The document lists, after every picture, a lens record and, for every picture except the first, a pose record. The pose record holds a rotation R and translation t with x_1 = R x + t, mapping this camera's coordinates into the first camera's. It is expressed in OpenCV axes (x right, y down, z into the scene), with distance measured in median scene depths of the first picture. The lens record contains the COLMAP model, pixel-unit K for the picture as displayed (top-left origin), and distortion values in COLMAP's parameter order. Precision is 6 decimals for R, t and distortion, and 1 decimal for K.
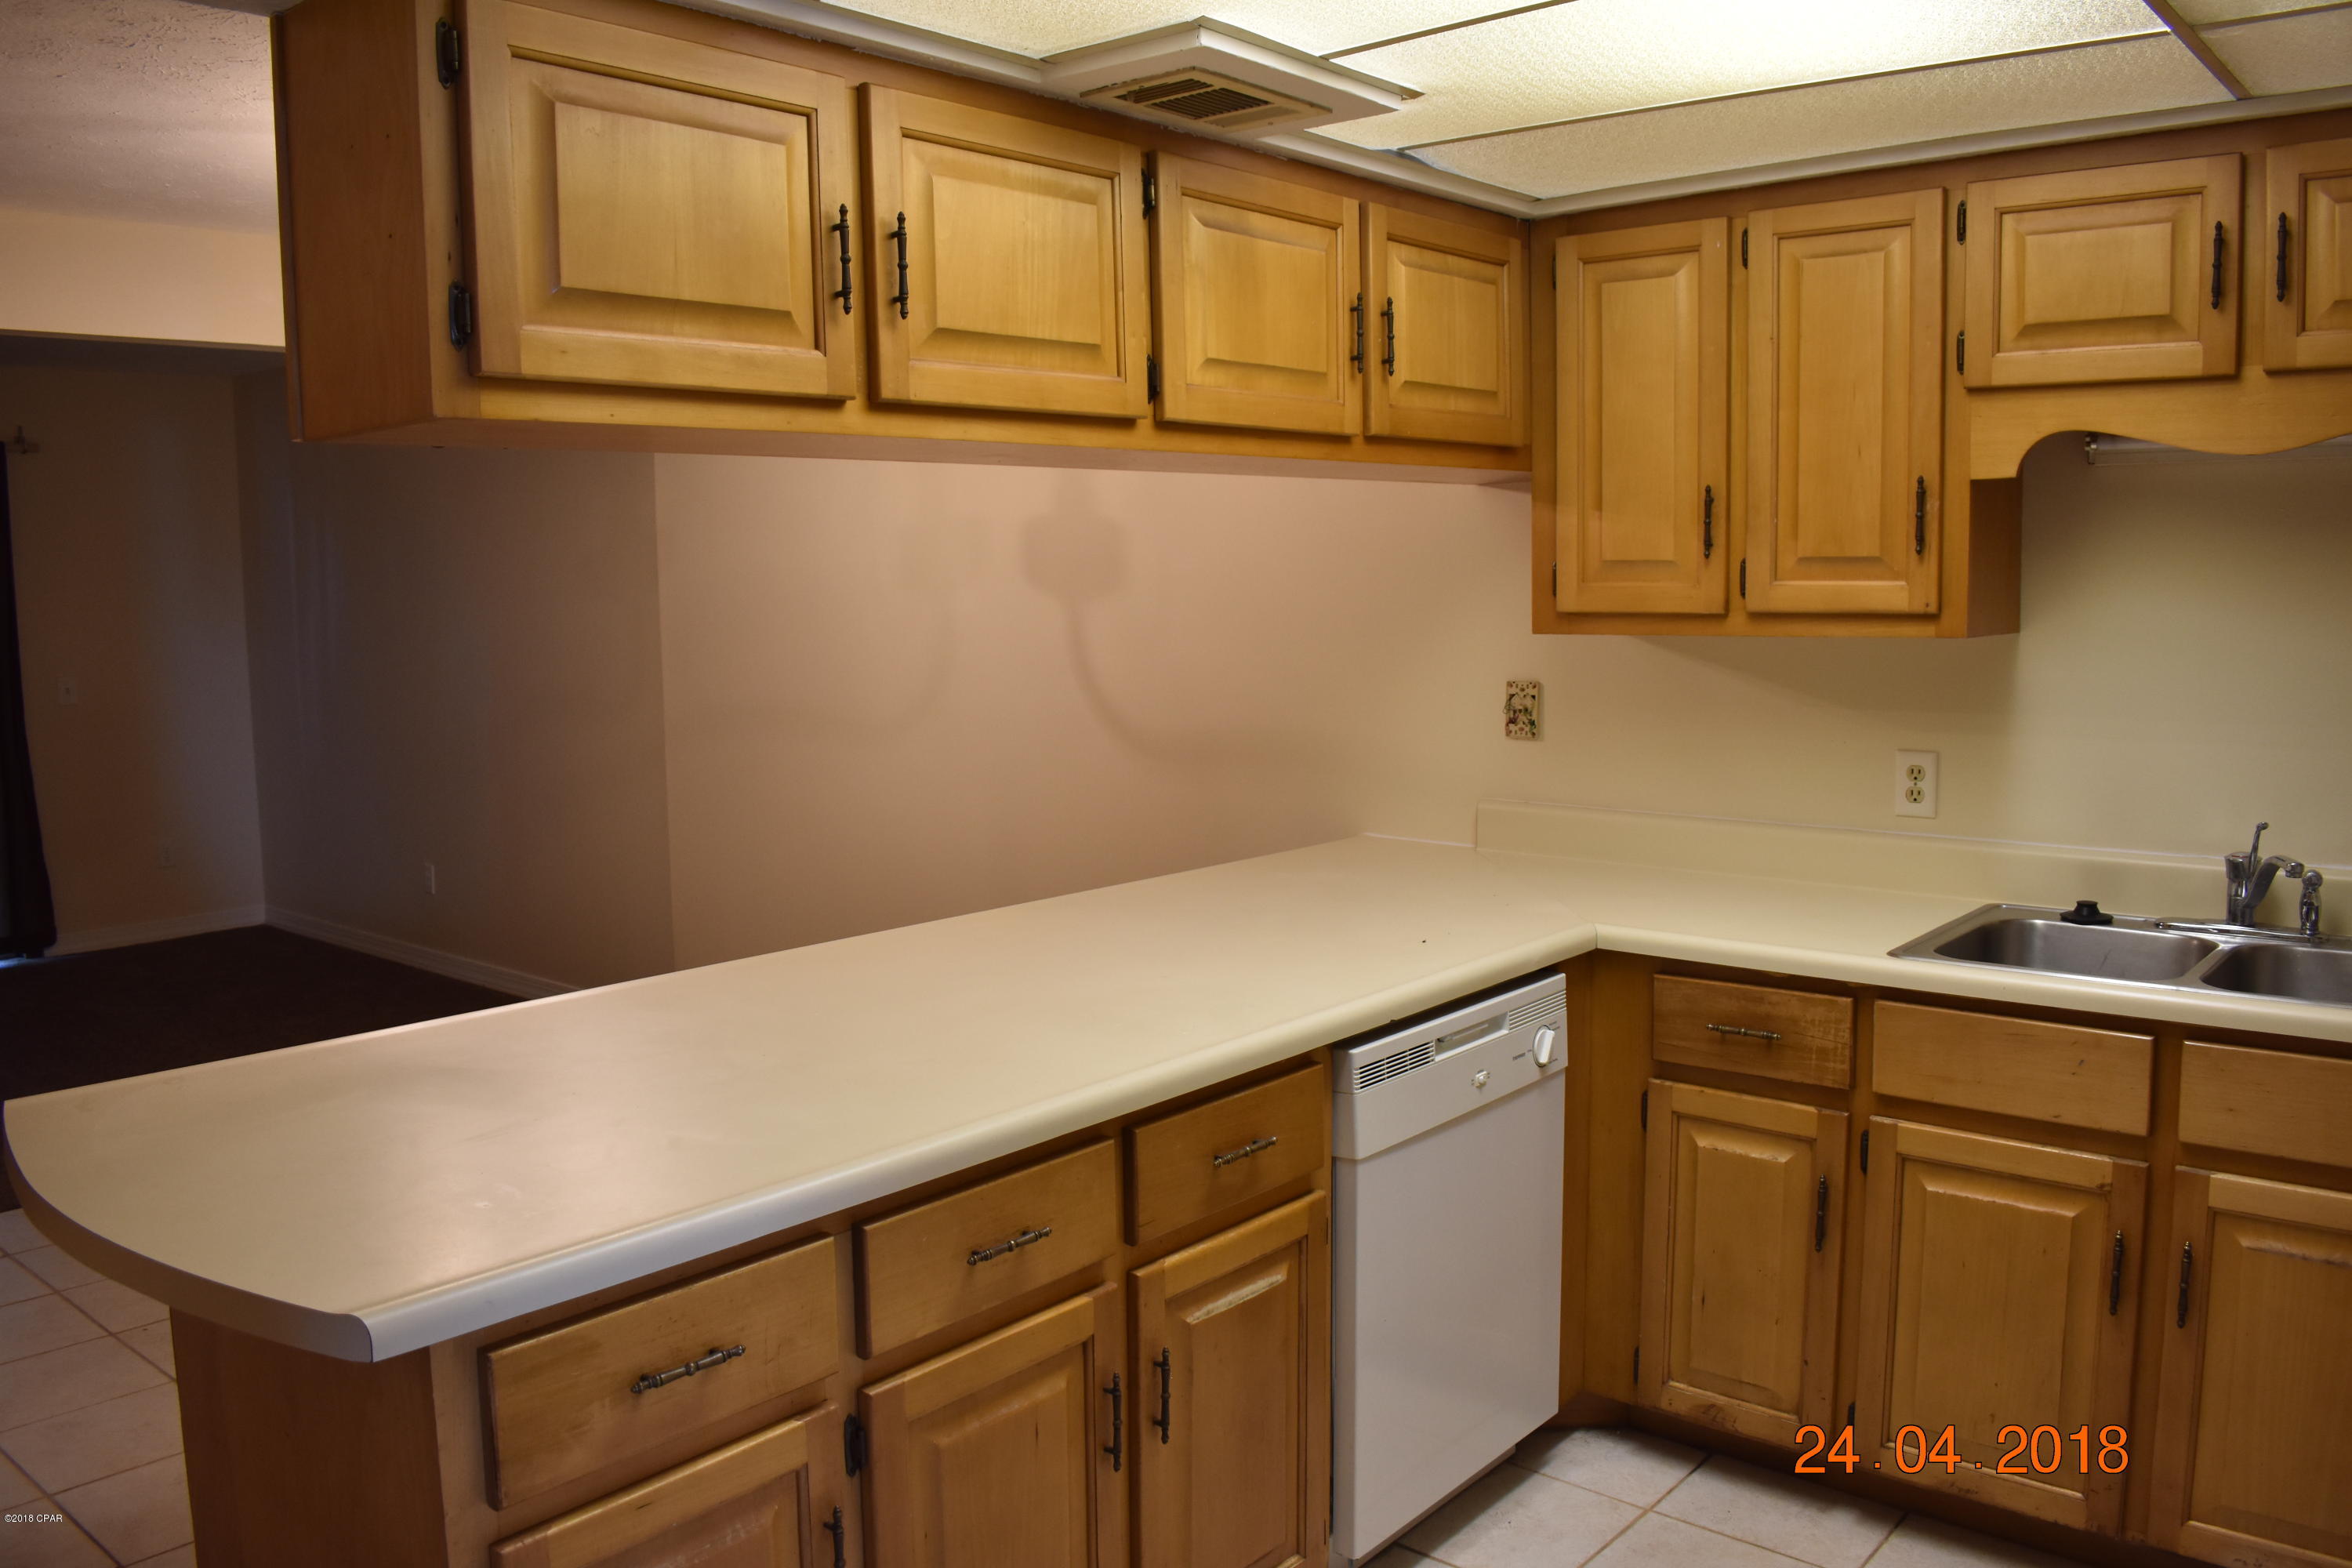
lens RADIAL K [[1860.9, 0, 1201.8], [0, 1860.9, 784.7], [0, 0, 1]] dist [-0.074915, -0.006751]
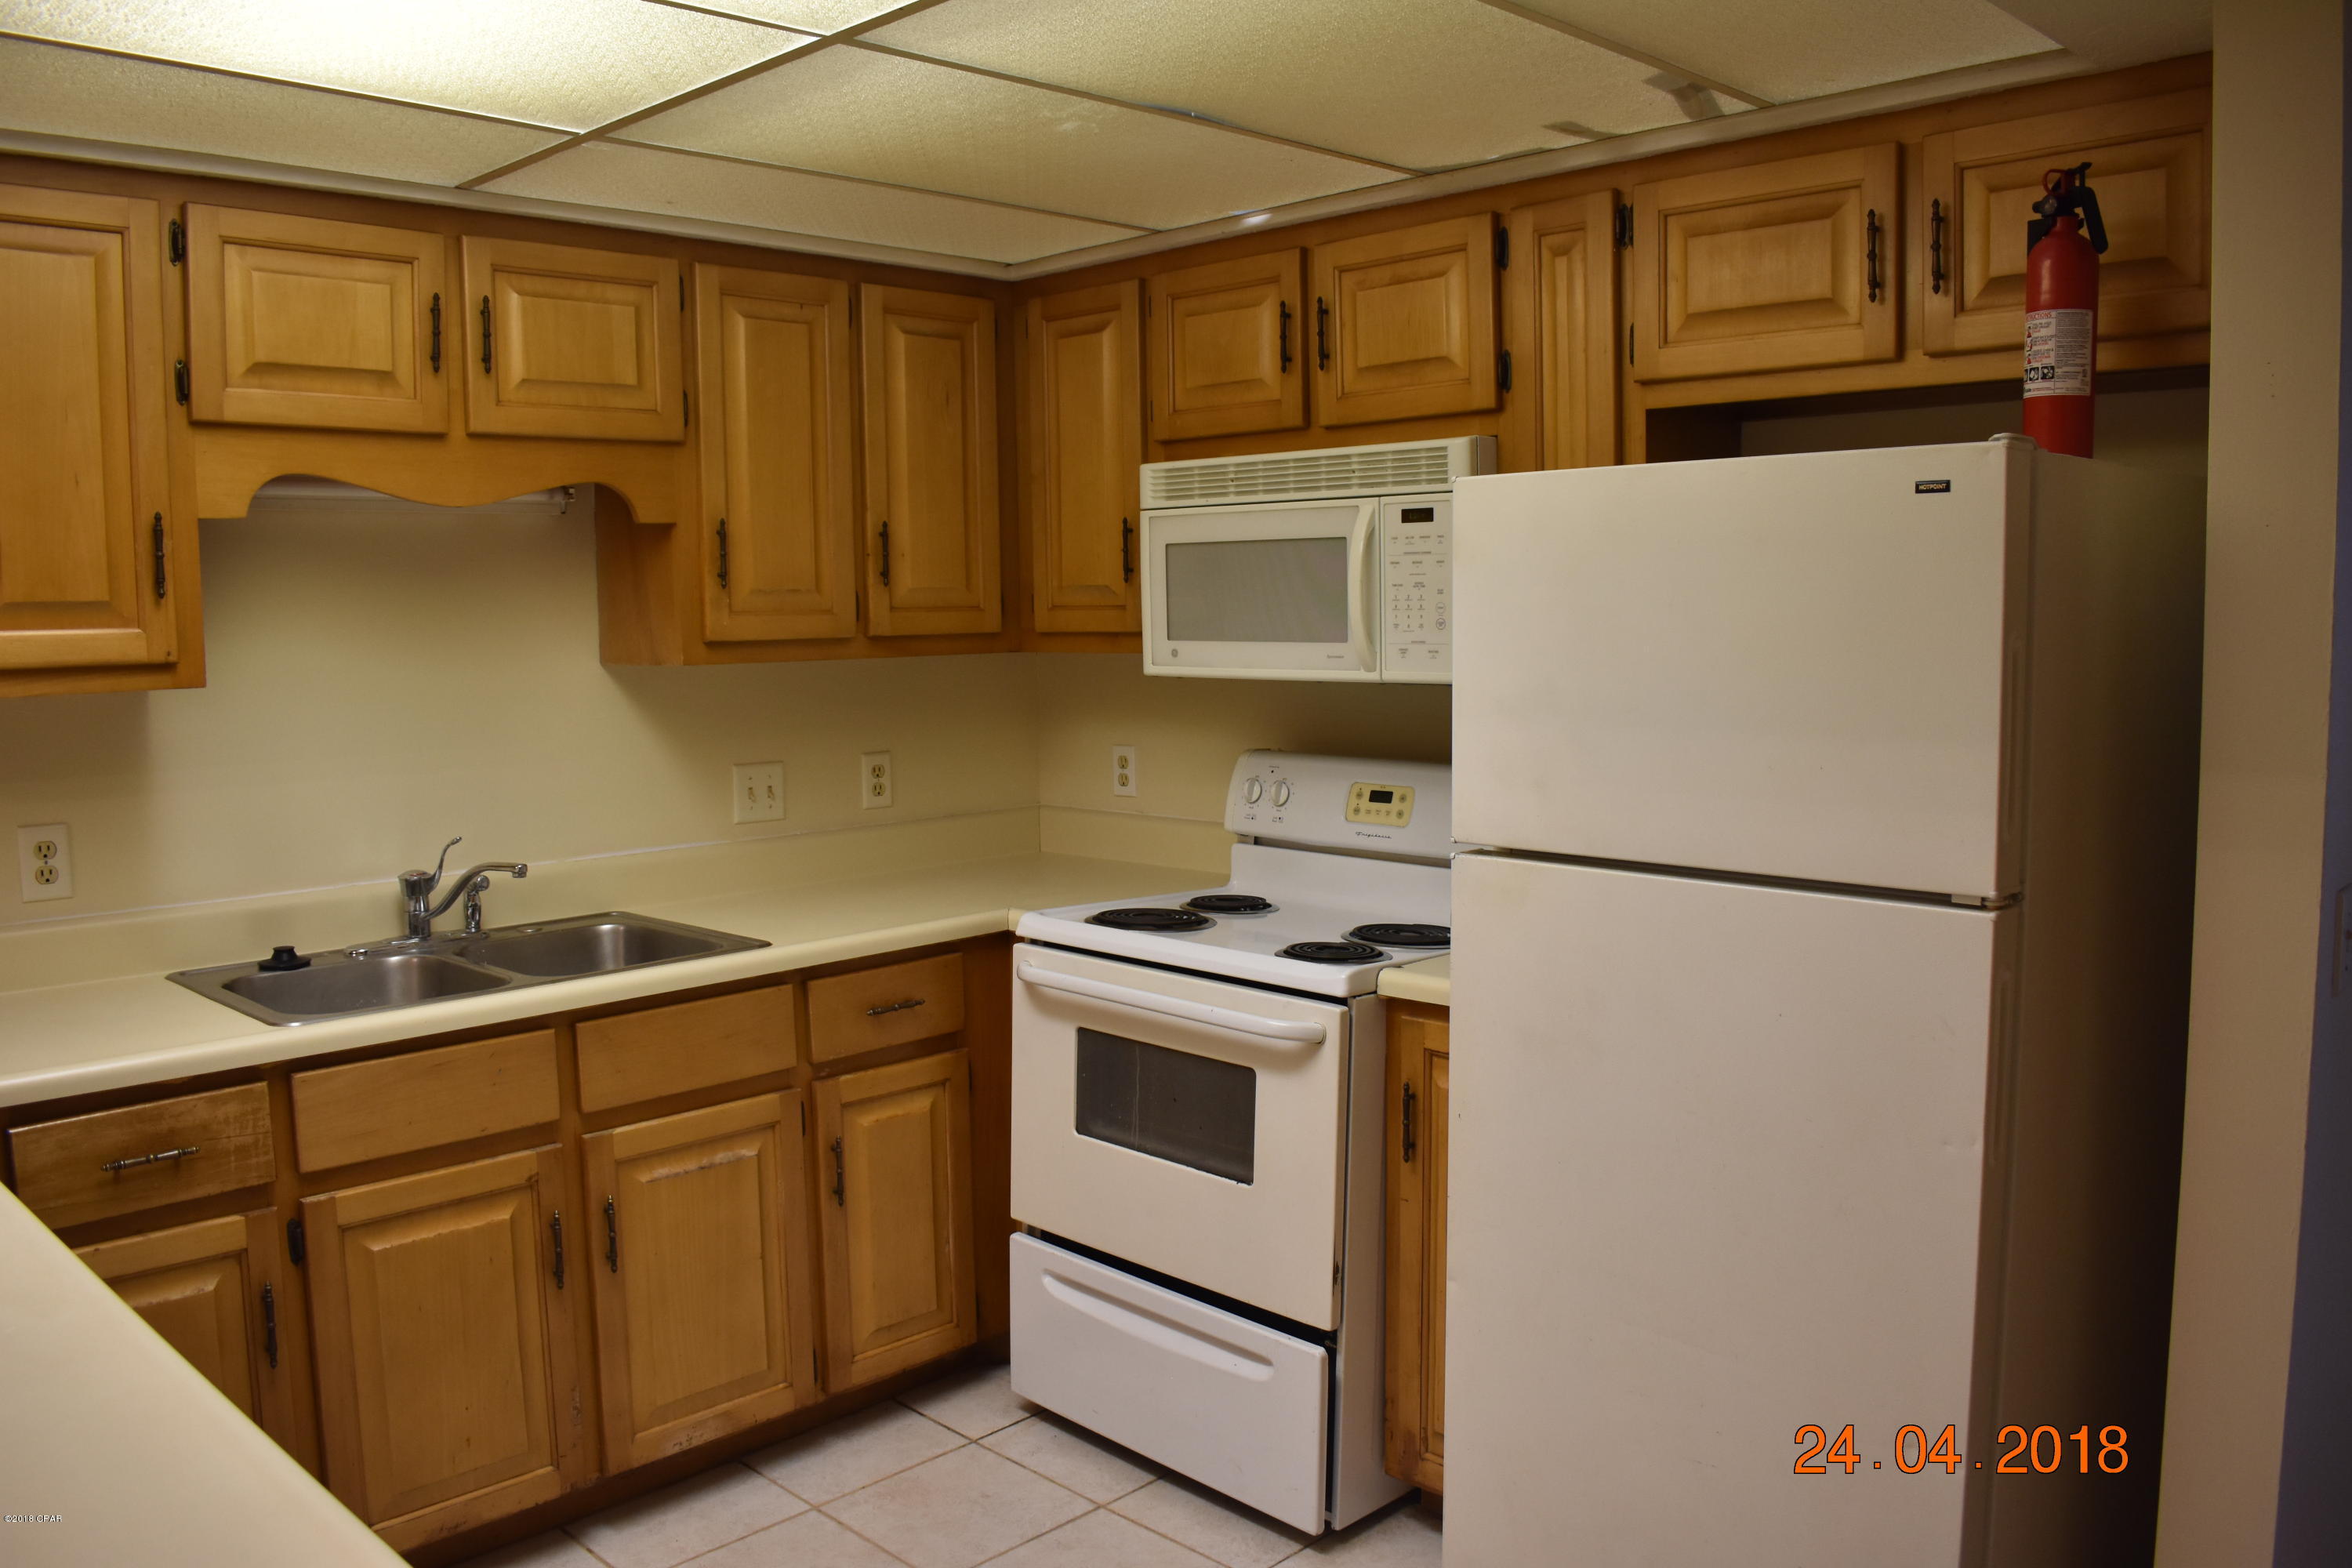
lens RADIAL K [[1860.9, 0, 1197.6], [0, 1860.9, 780.8], [0, 0, 1]] dist [-0.074915, -0.006751]
pose [[0.076747, -0.083088, 0.993583, -0.490954], [0.124693, 0.989498, 0.073115, -0.039123], [-0.989223, 0.118281, 0.086301, 0.445029]]
